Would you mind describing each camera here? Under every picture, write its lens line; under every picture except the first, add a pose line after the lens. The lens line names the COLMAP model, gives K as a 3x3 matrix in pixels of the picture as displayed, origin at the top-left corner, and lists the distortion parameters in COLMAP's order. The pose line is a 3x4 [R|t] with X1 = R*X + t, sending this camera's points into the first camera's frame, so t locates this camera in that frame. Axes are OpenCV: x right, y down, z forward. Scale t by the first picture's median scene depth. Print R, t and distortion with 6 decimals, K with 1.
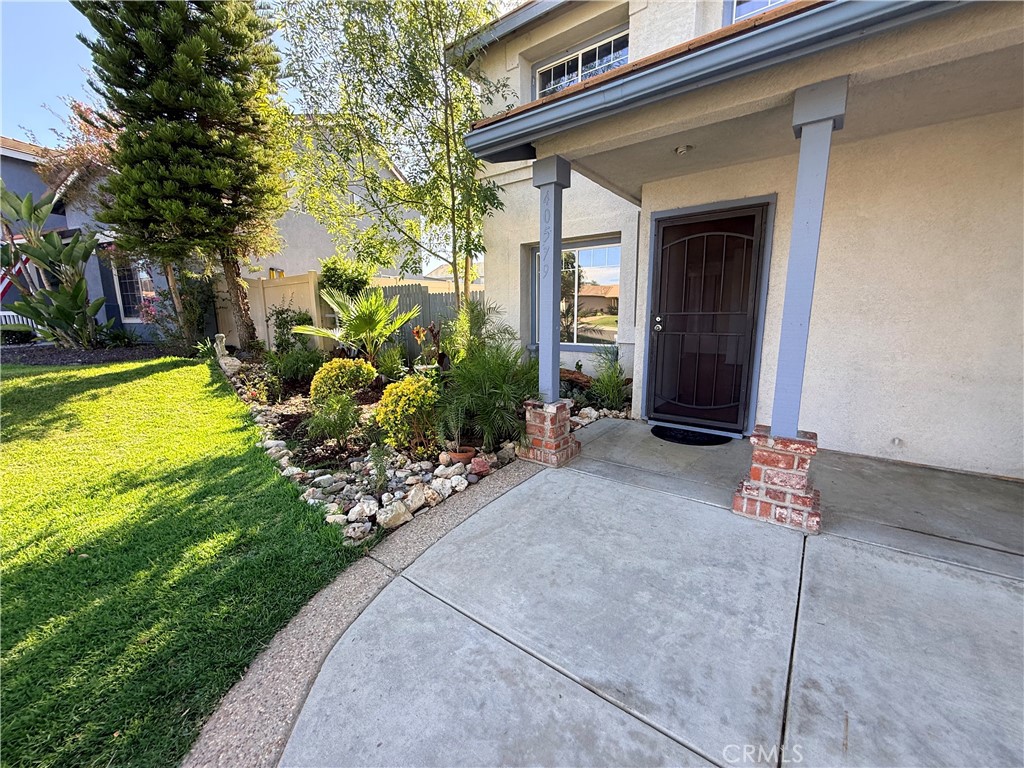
lens RADIAL K [[409.6, 0, 509.4], [0, 409.6, 384.8], [0, 0, 1]] dist [0.001027, -0.000125]
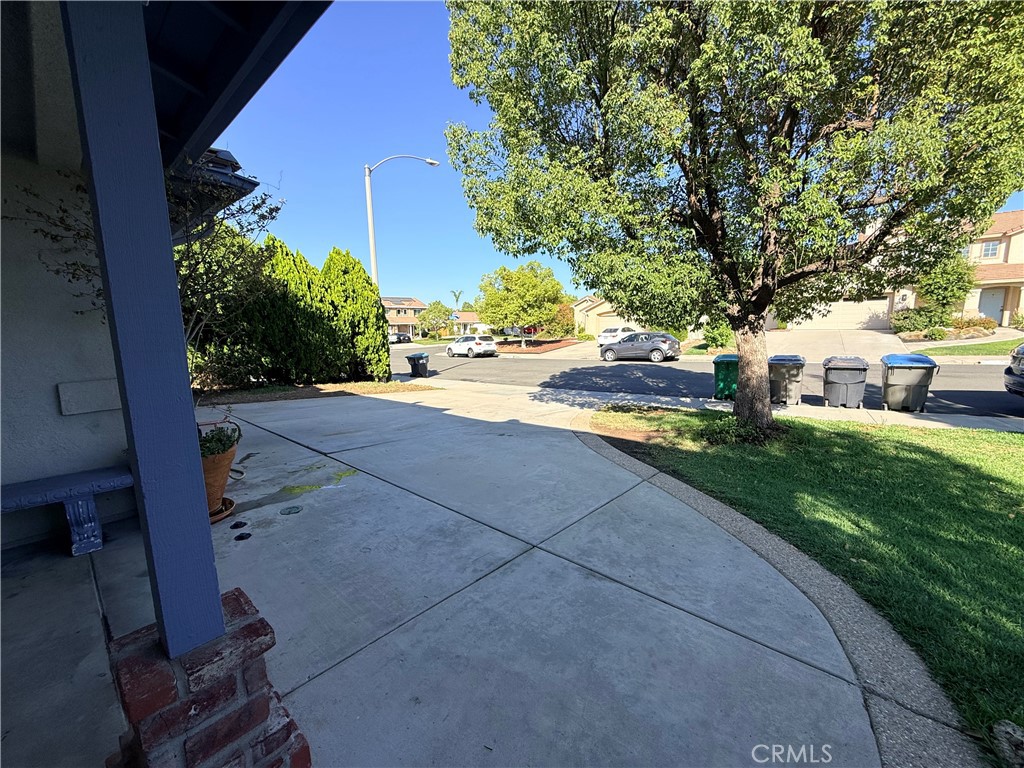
lens RADIAL K [[409.6, 0, 509.4], [0, 409.6, 384.8], [0, 0, 1]] dist [0.001027, -0.000125]
pose [[-0.997076, 0.018477, 0.074152, 0.192117], [0.040552, 0.950367, 0.308476, -0.204616], [-0.064772, 0.310581, -0.948337, 0.959412]]
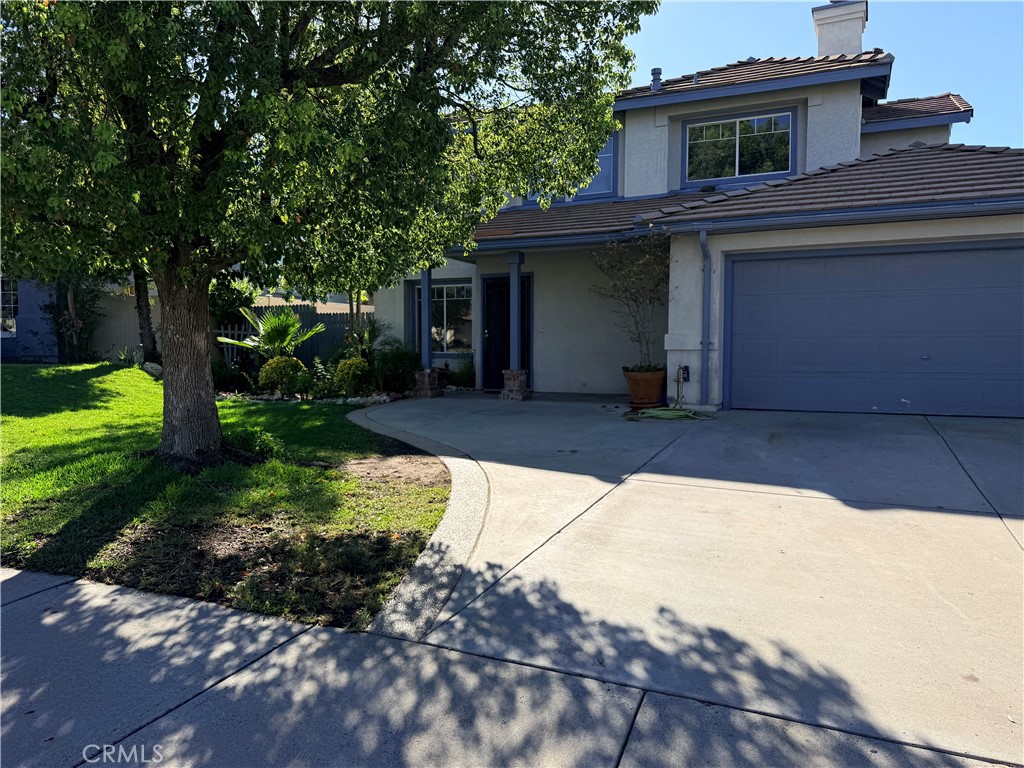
lens RADIAL K [[709.0, 0, 512.0], [0, 709.0, 384.0], [0, 0, 1]] dist [0.048602, -0.000730]
pose [[0.974103, -0.007797, 0.225970, -0.295044], [0.033280, 0.993464, -0.109186, 0.528167], [-0.223642, 0.113879, 0.967996, -2.565405]]
